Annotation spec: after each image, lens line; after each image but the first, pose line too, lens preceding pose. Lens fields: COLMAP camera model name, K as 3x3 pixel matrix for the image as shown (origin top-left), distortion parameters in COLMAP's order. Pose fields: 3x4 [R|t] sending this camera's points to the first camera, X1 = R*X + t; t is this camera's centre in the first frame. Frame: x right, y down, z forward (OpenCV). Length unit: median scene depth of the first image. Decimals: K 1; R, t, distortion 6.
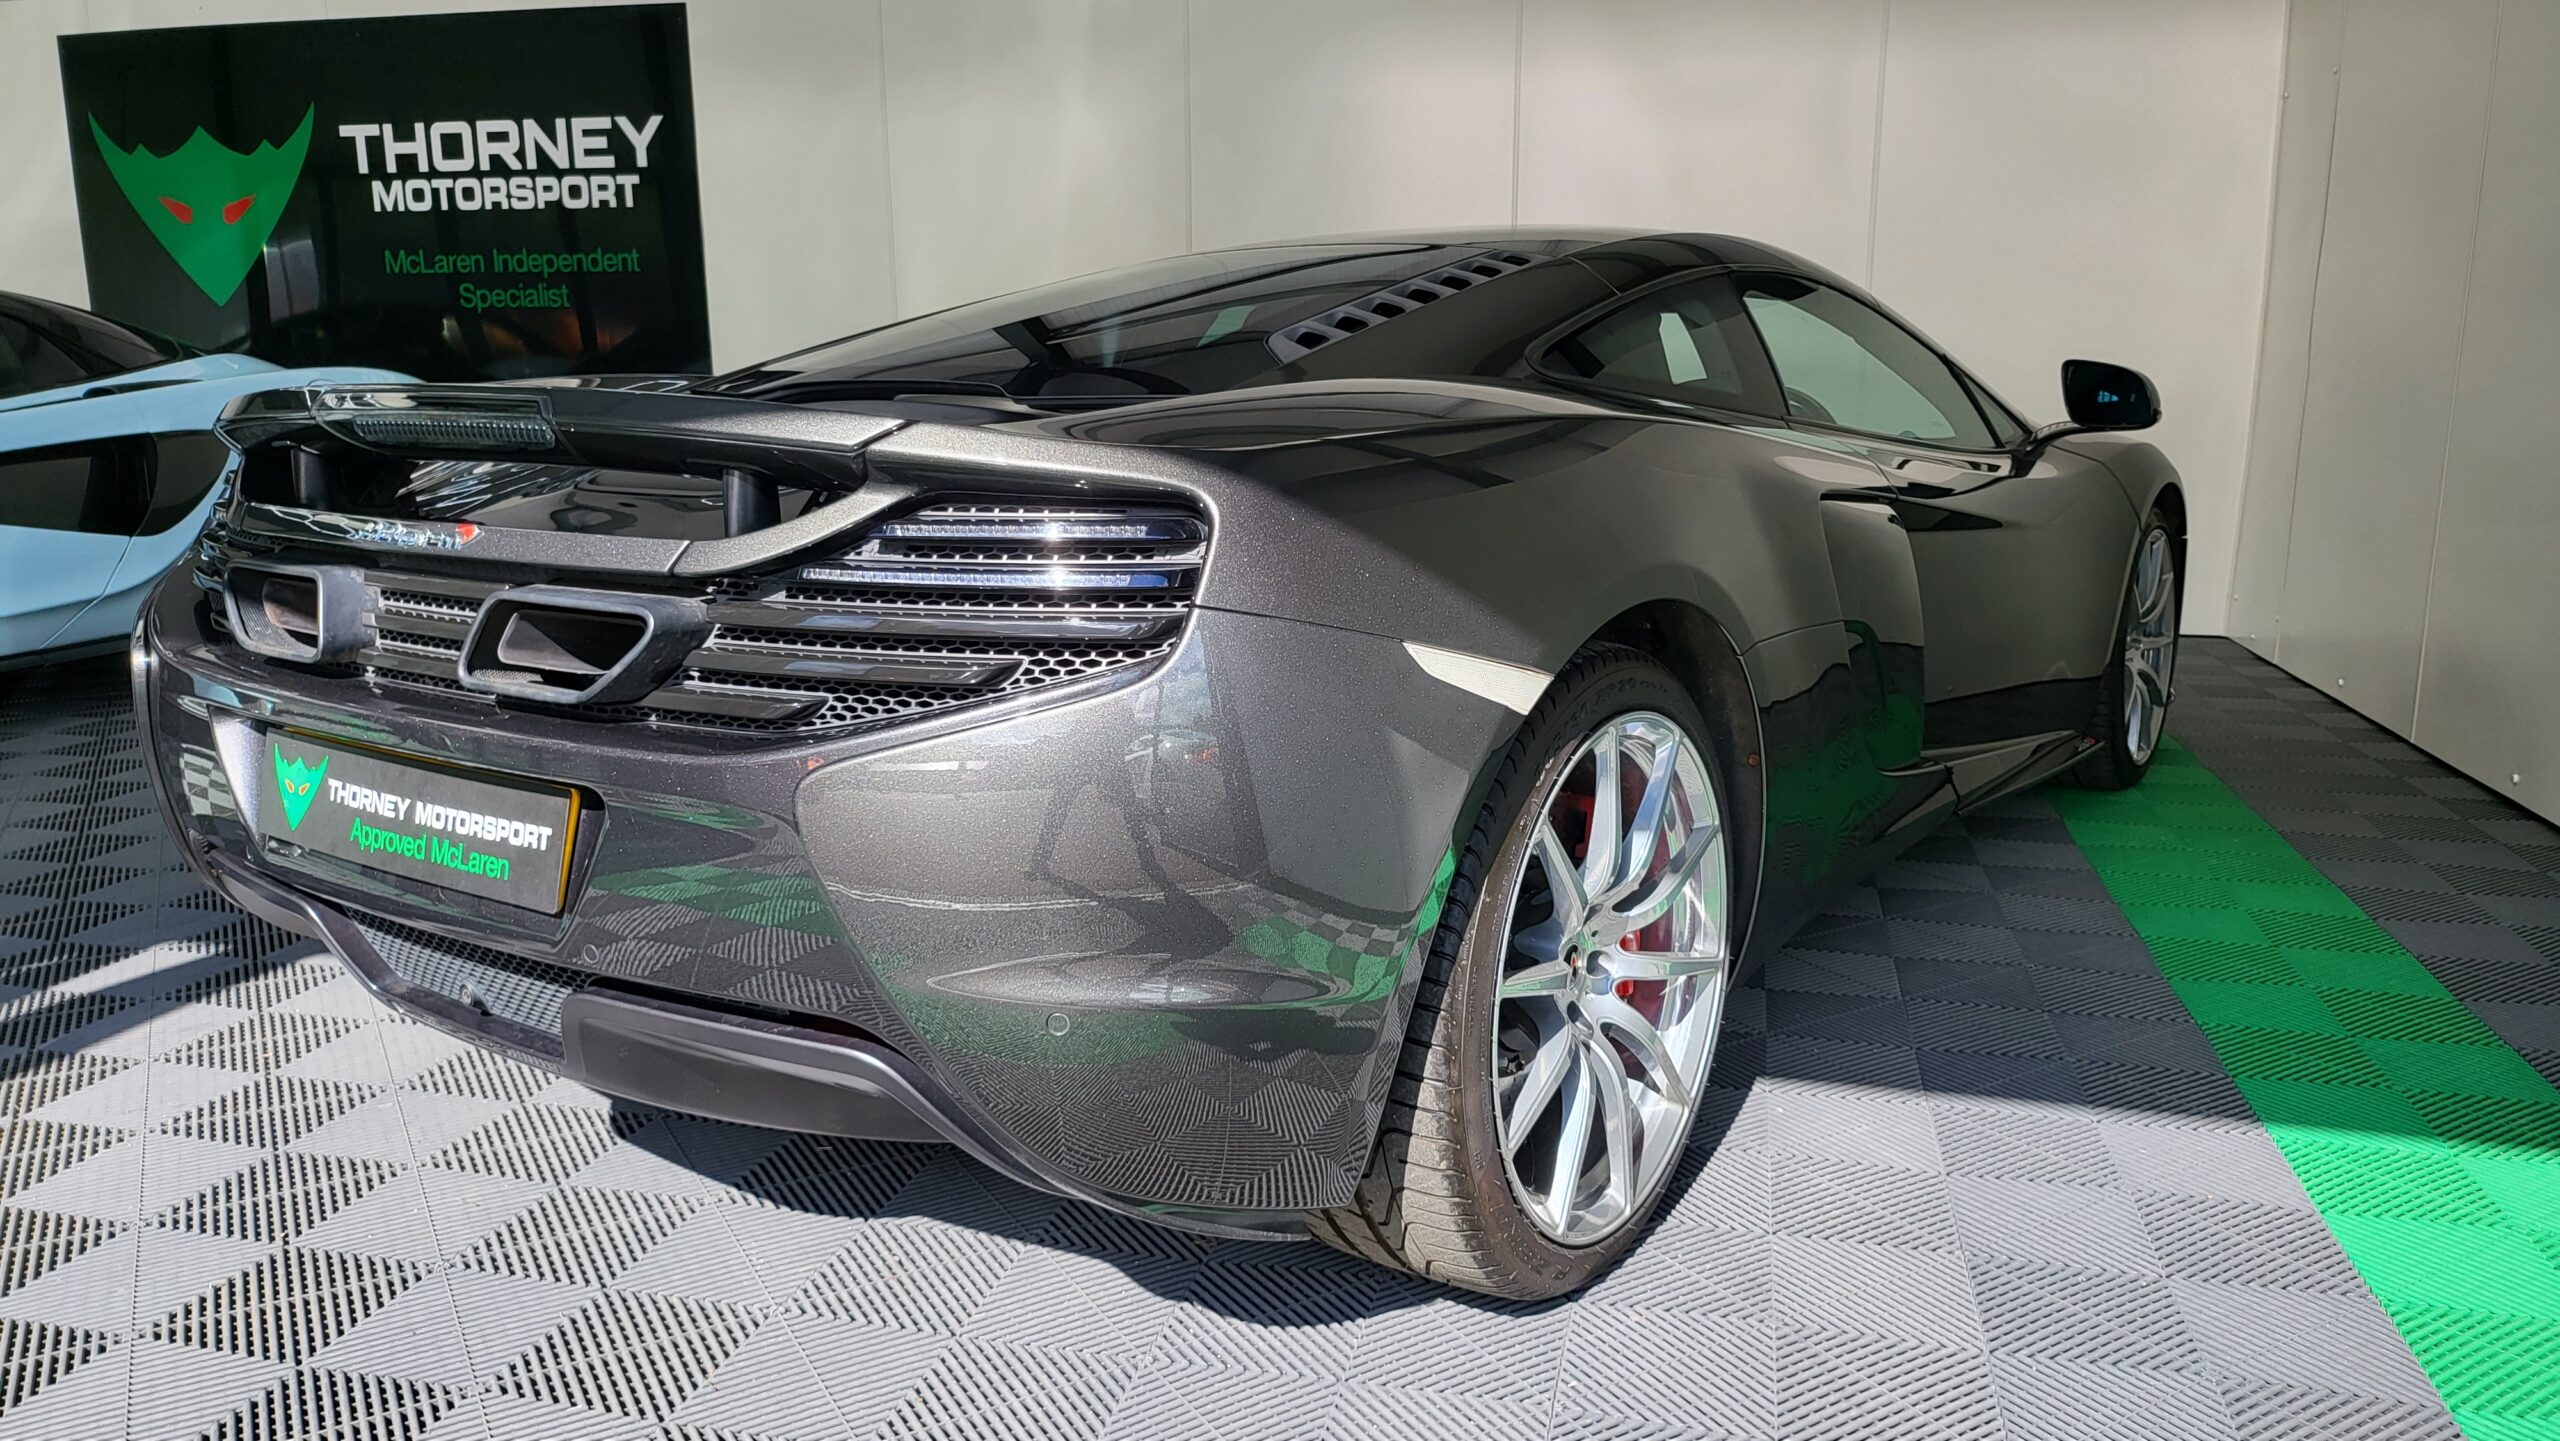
lens RADIAL K [[1809.6, 0, 1269.2], [0, 1809.6, 707.6], [0, 0, 1]] dist [0.042144, -0.036843]
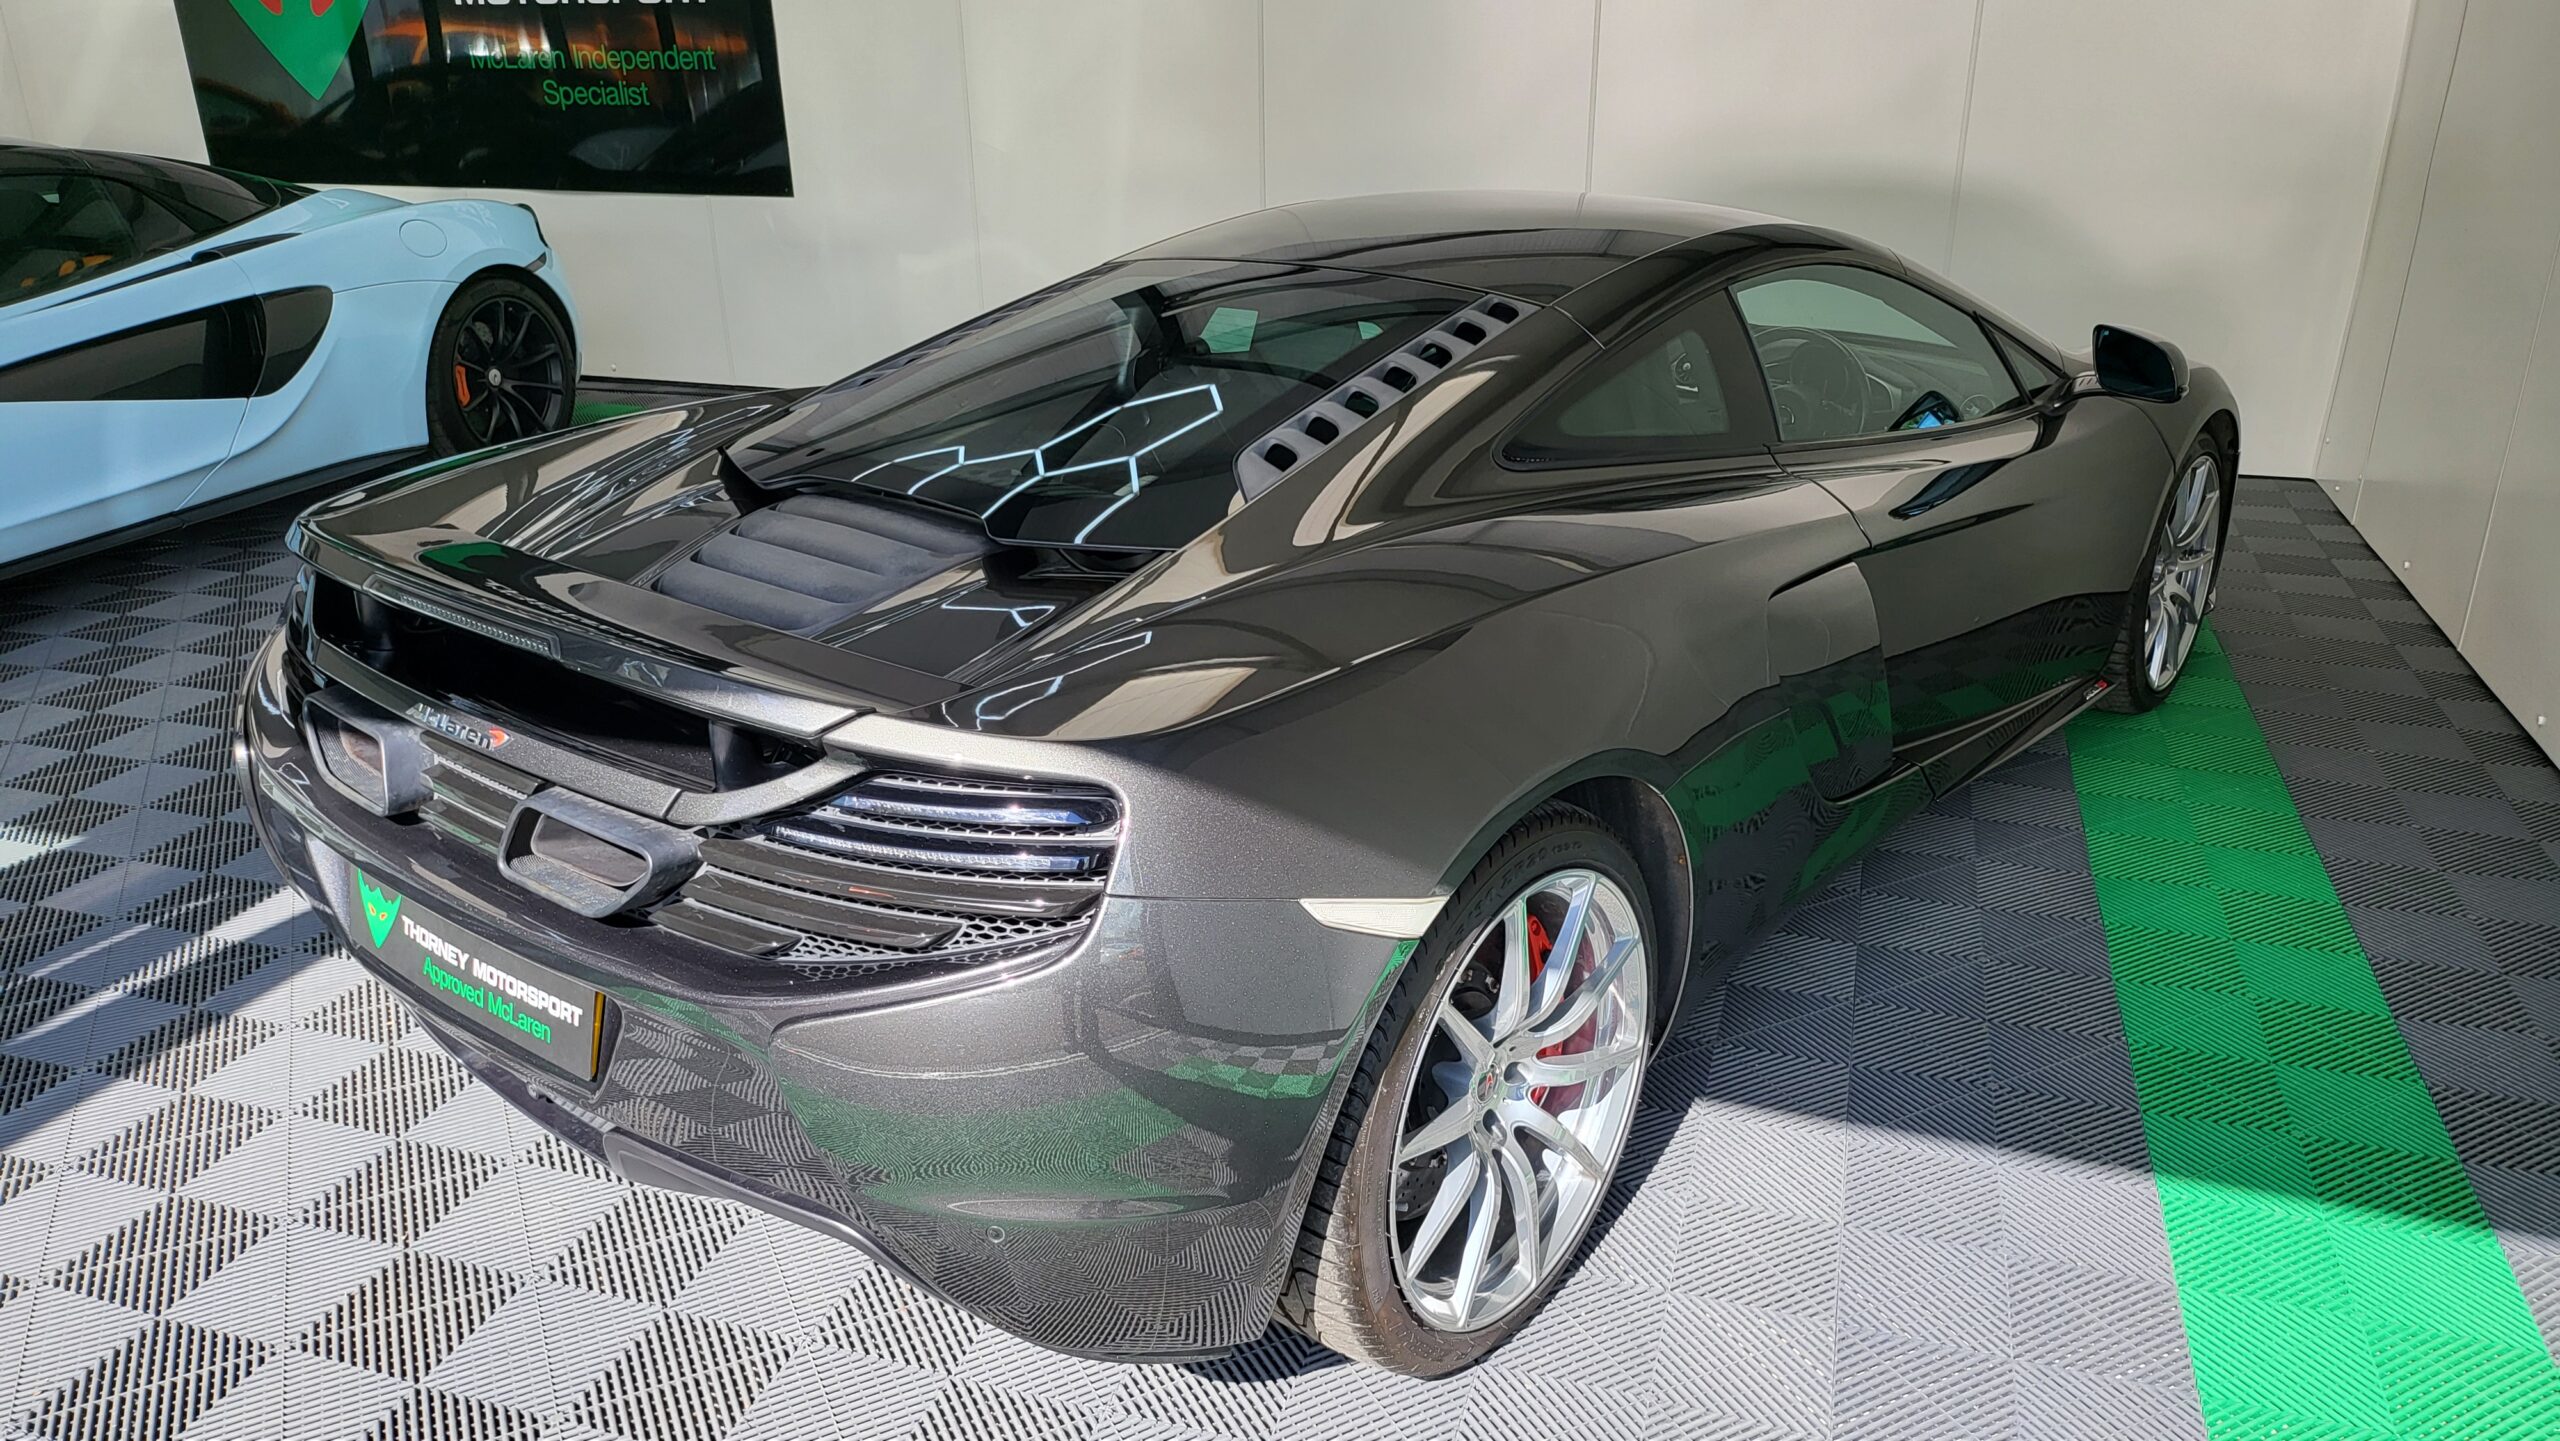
lens RADIAL K [[1809.6, 0, 1255.5], [0, 1809.6, 709.0], [0, 0, 1]] dist [0.042144, -0.036843]
pose [[0.997226, 0.015801, -0.072738, 0.100277], [-0.002475, 0.983706, 0.179766, -0.282058], [0.074393, -0.179087, 0.981016, -0.067202]]
